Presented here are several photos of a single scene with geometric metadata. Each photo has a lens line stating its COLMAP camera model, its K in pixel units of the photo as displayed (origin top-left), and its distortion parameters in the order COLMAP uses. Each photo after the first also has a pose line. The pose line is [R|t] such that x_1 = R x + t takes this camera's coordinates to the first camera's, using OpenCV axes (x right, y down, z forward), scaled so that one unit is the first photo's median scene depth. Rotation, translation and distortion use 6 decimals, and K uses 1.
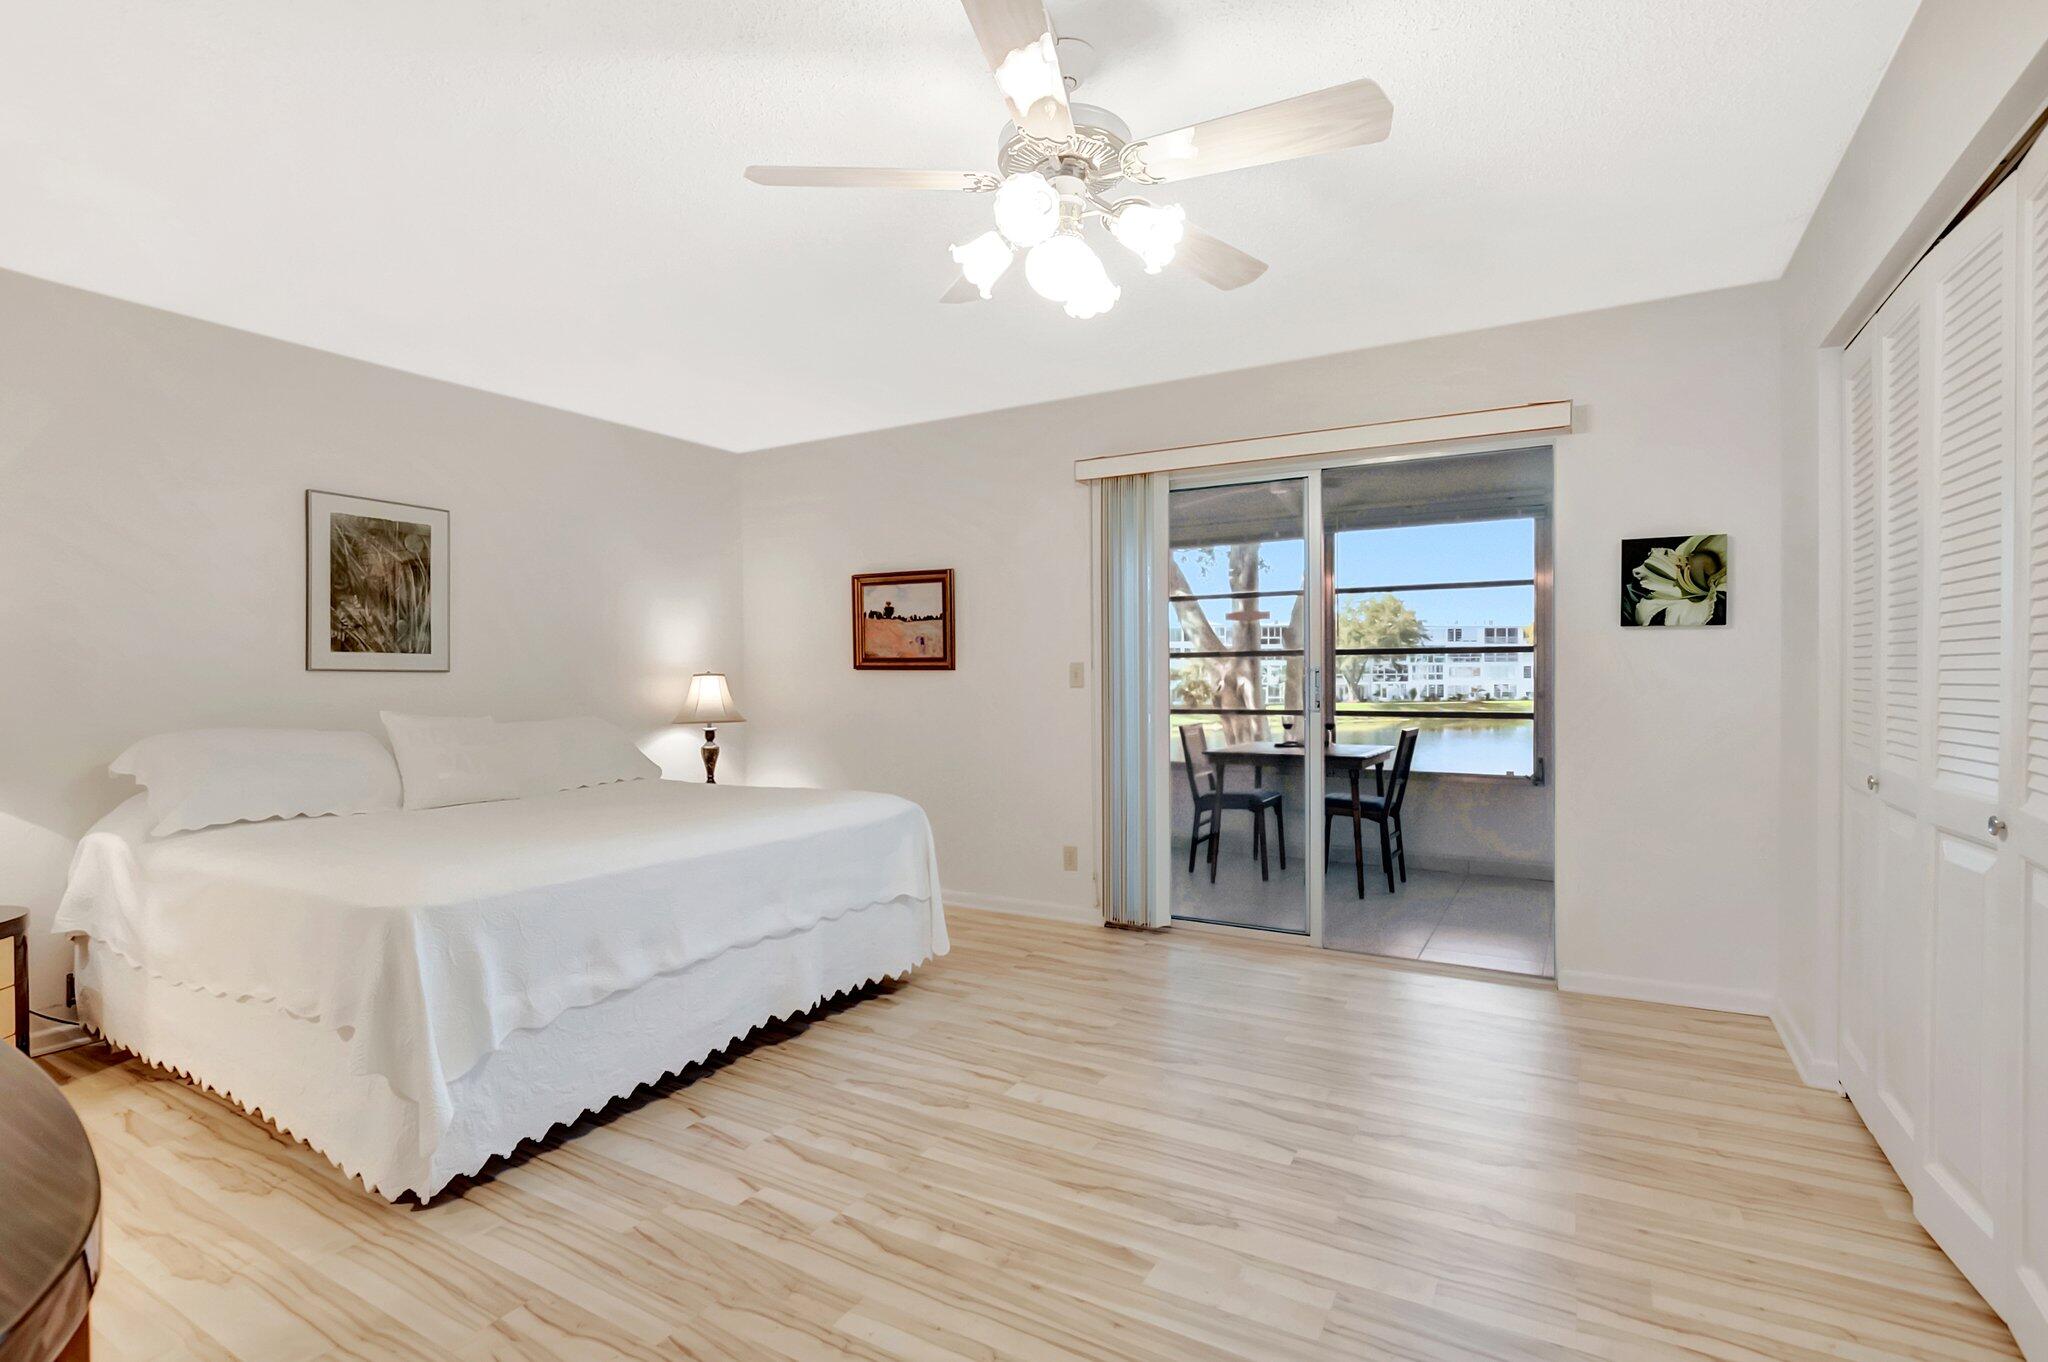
lens RADIAL K [[977.6, 0, 982.5], [0, 977.6, 687.6], [0, 0, 1]] dist [-0.012406, -0.000042]
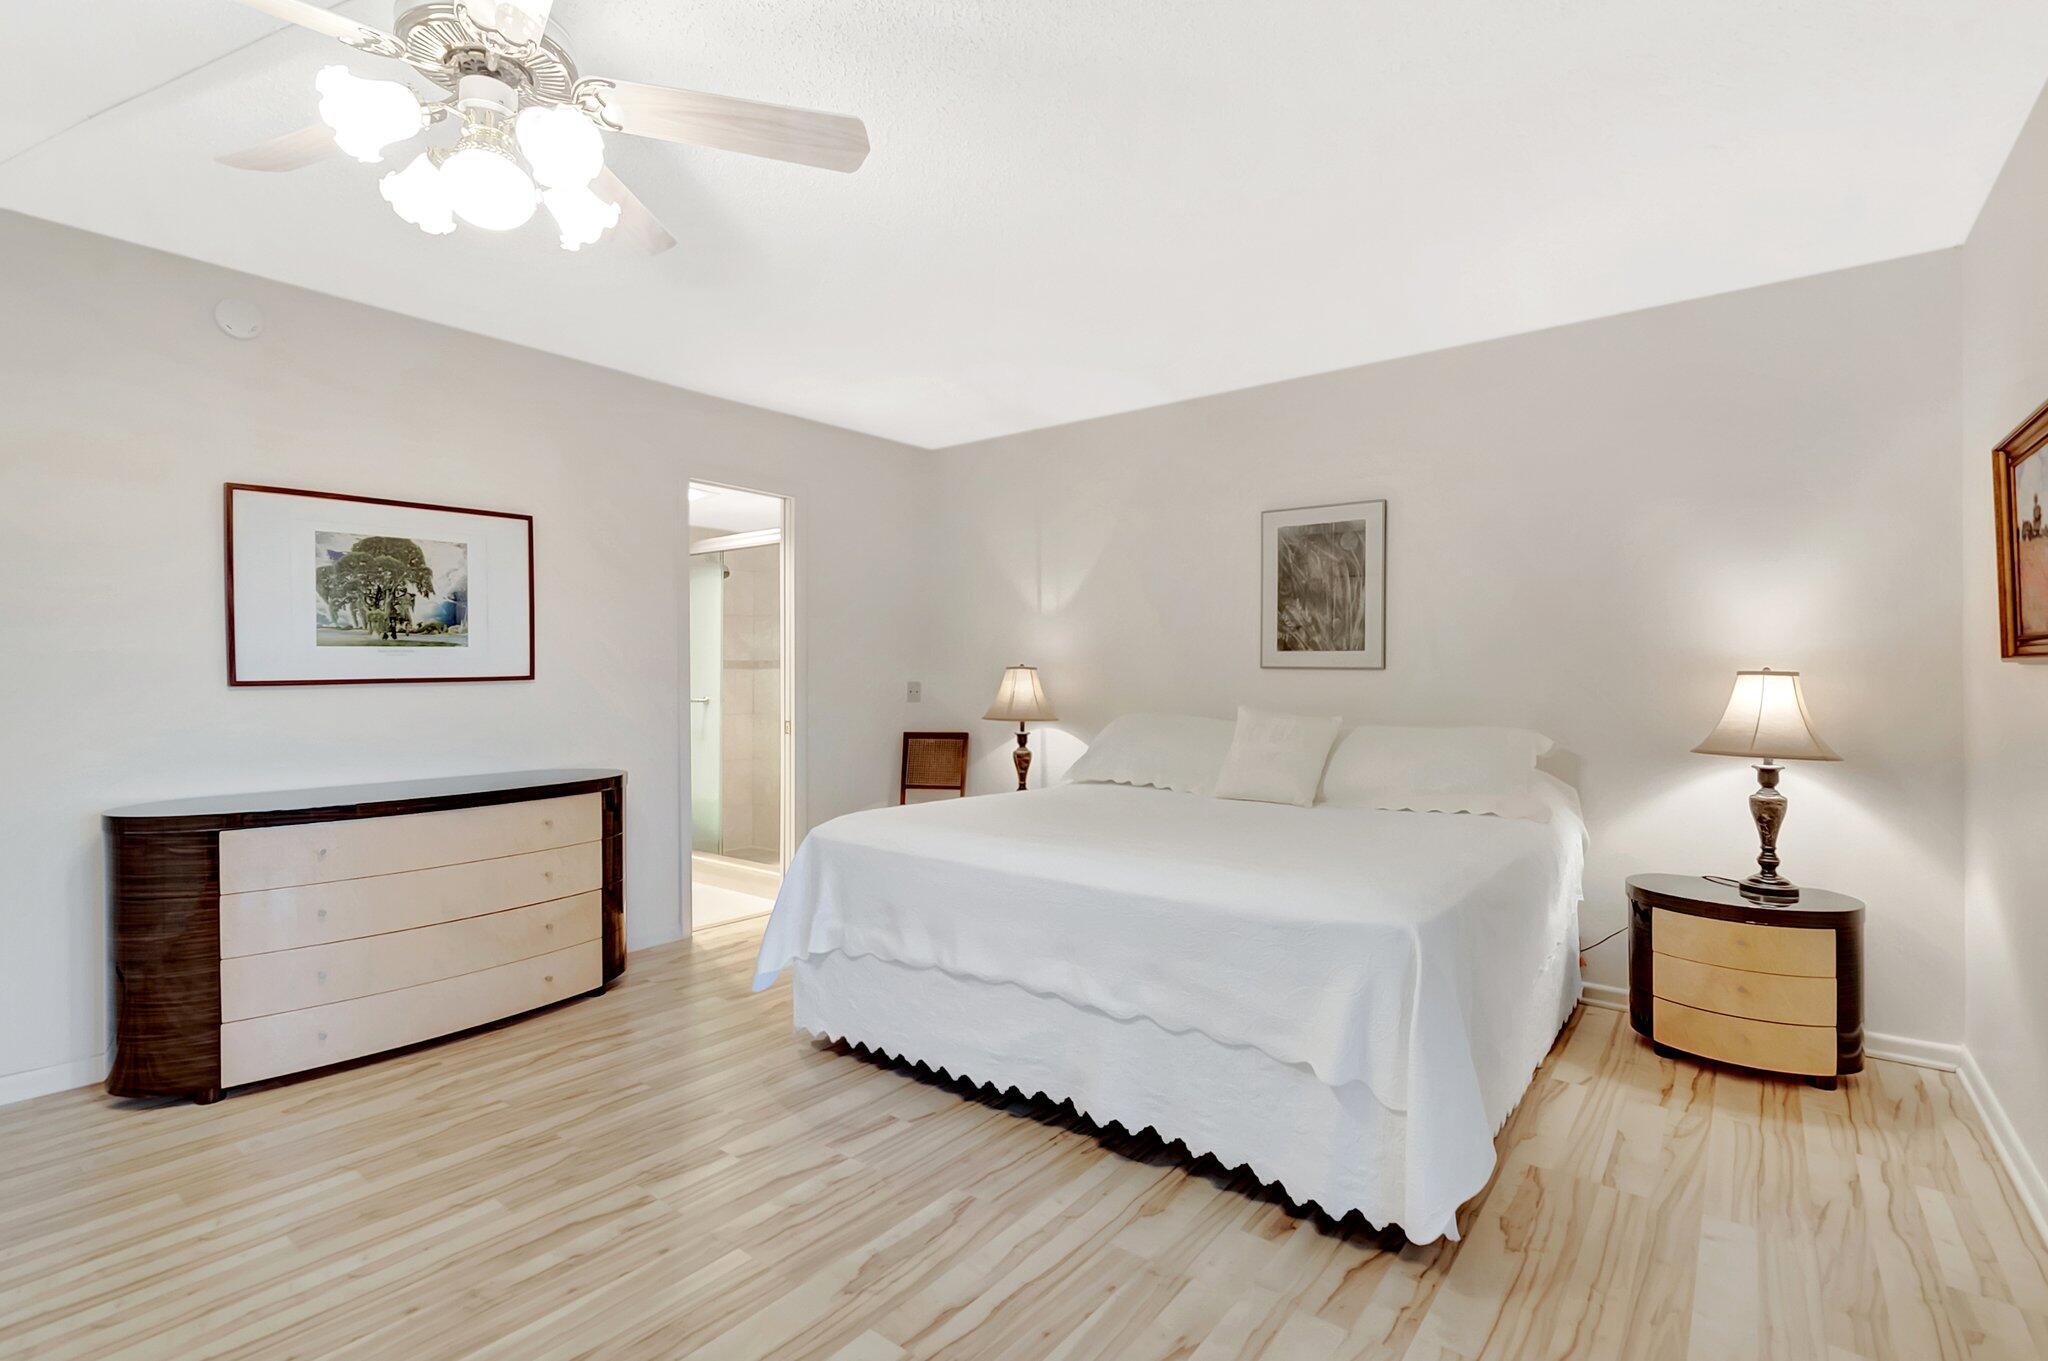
lens RADIAL K [[945.0, 0, 1026.0], [0, 945.0, 674.3], [0, 0, 1]] dist [-0.001945, -0.000259]
pose [[-0.110186, 0.008065, -0.993878, 0.479695], [-0.011040, 0.999895, 0.009337, -0.018831], [0.993850, 0.012001, -0.110086, 0.890822]]
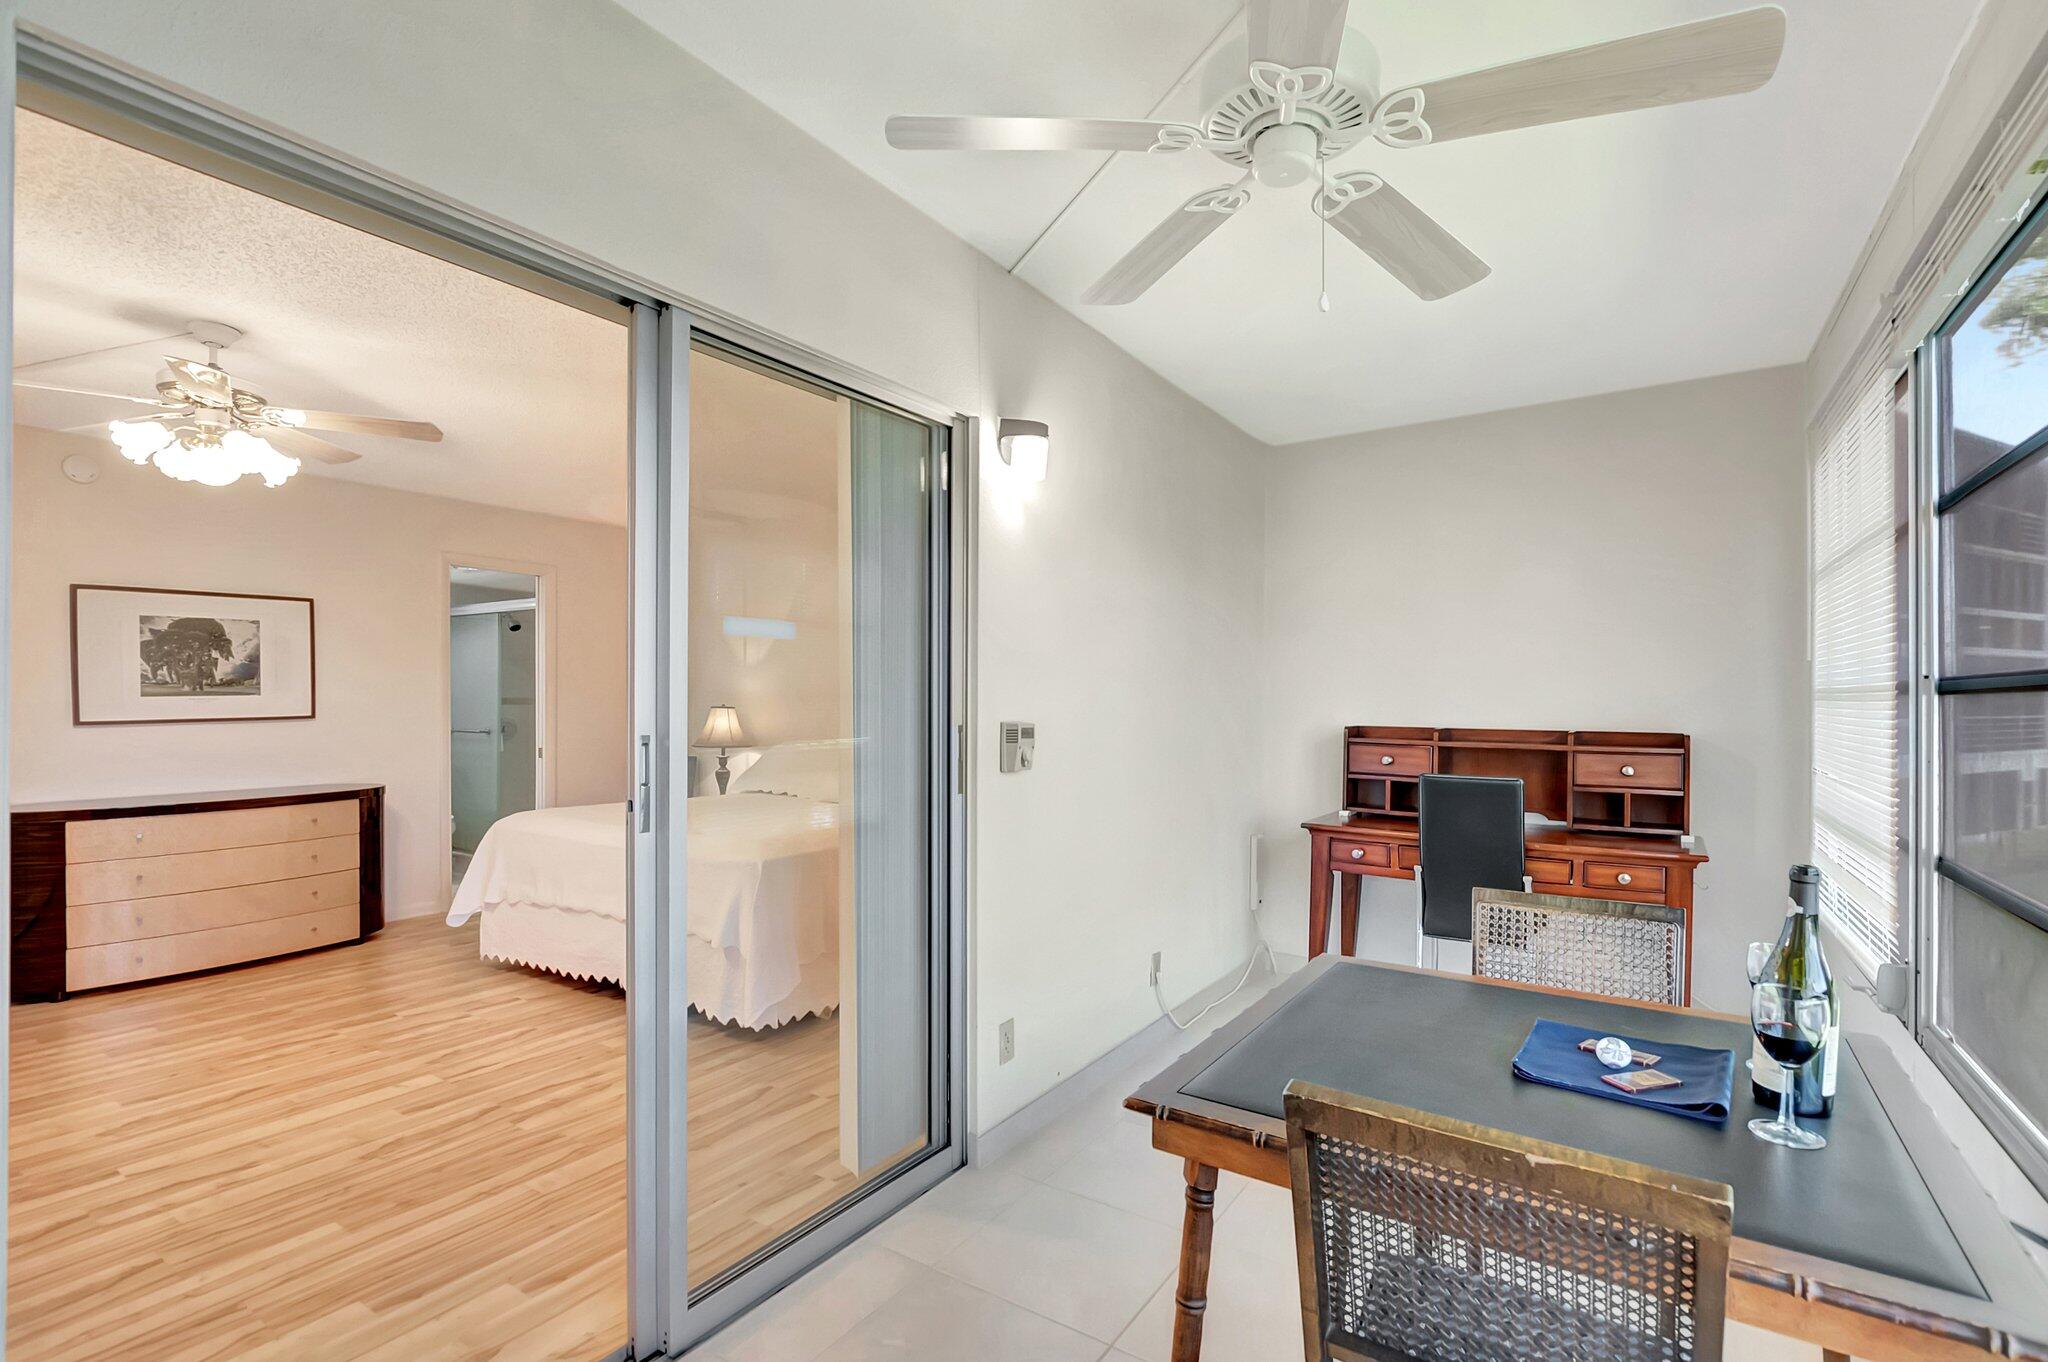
lens RADIAL K [[941.0, 0, 1015.6], [0, 941.0, 700.0], [0, 0, 1]] dist [-0.002822, -0.000136]
pose [[-0.036755, 0.009997, -0.999274, 0.884202], [-0.013324, 0.999856, 0.010493, -0.053935], [0.999235, 0.013700, -0.036616, 1.347579]]
